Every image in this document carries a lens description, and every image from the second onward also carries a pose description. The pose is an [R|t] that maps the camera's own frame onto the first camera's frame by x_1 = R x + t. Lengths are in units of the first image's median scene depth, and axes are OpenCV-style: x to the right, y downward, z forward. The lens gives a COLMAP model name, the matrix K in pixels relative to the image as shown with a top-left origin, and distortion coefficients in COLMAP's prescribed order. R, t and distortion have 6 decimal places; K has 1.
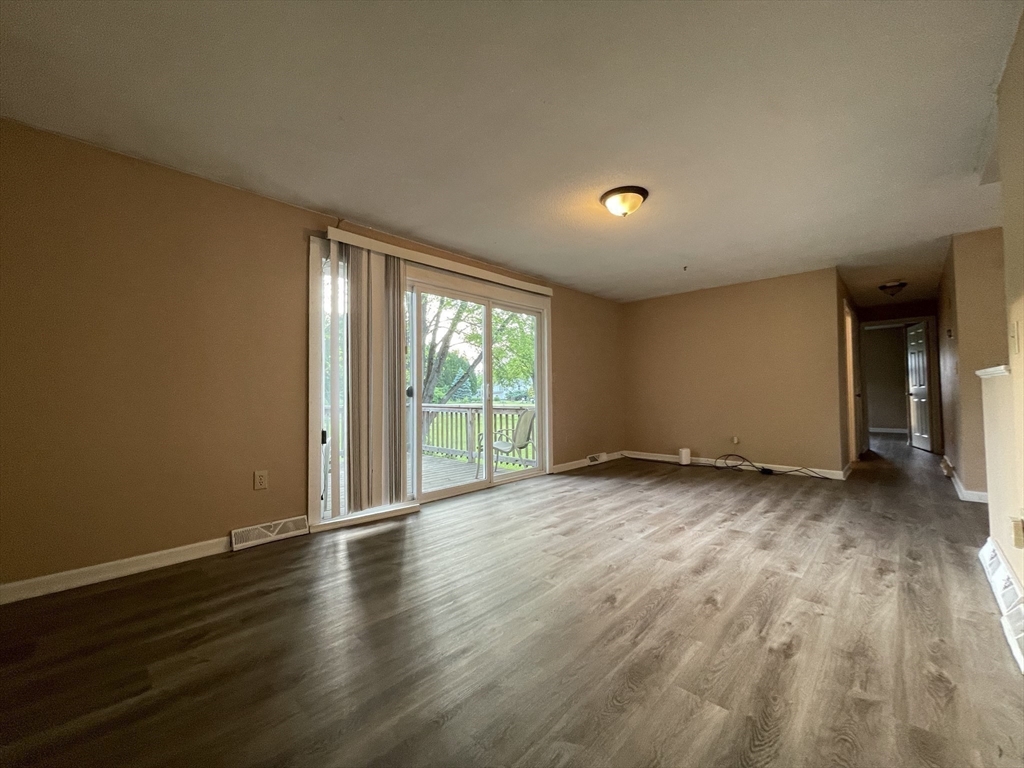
lens RADIAL K [[412.7, 0, 513.8], [0, 412.7, 398.0], [0, 0, 1]] dist [0.011289, 0.000347]
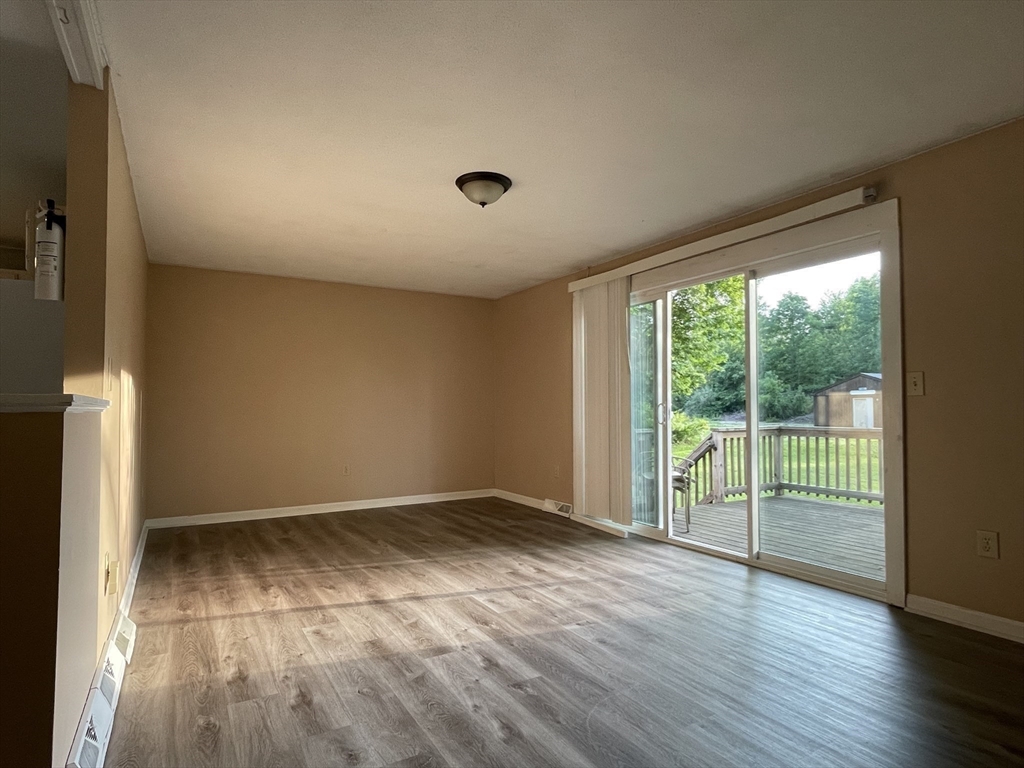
lens RADIAL K [[577.2, 0, 512.0], [0, 577.2, 384.0], [0, 0, 1]] dist [0.003690, 0.001085]
pose [[-0.282388, -0.024549, -0.958986, 1.378670], [-0.002817, 0.999689, -0.024761, -0.053864], [0.959296, -0.004291, -0.282370, 1.388903]]
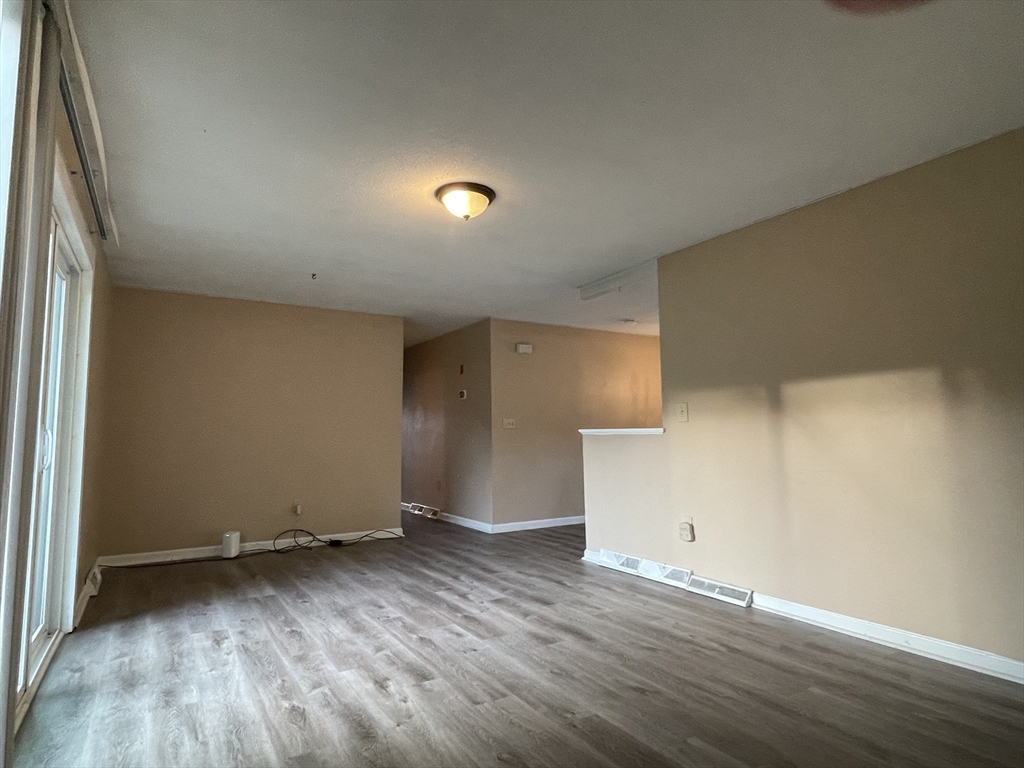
lens RADIAL K [[577.2, 0, 512.0], [0, 577.2, 384.0], [0, 0, 1]] dist [0.003690, 0.001085]
pose [[0.259114, 0.097543, 0.960909, -0.729738], [0.017028, 0.994271, -0.105521, -0.012922], [-0.965697, 0.043704, 0.255969, 0.648924]]
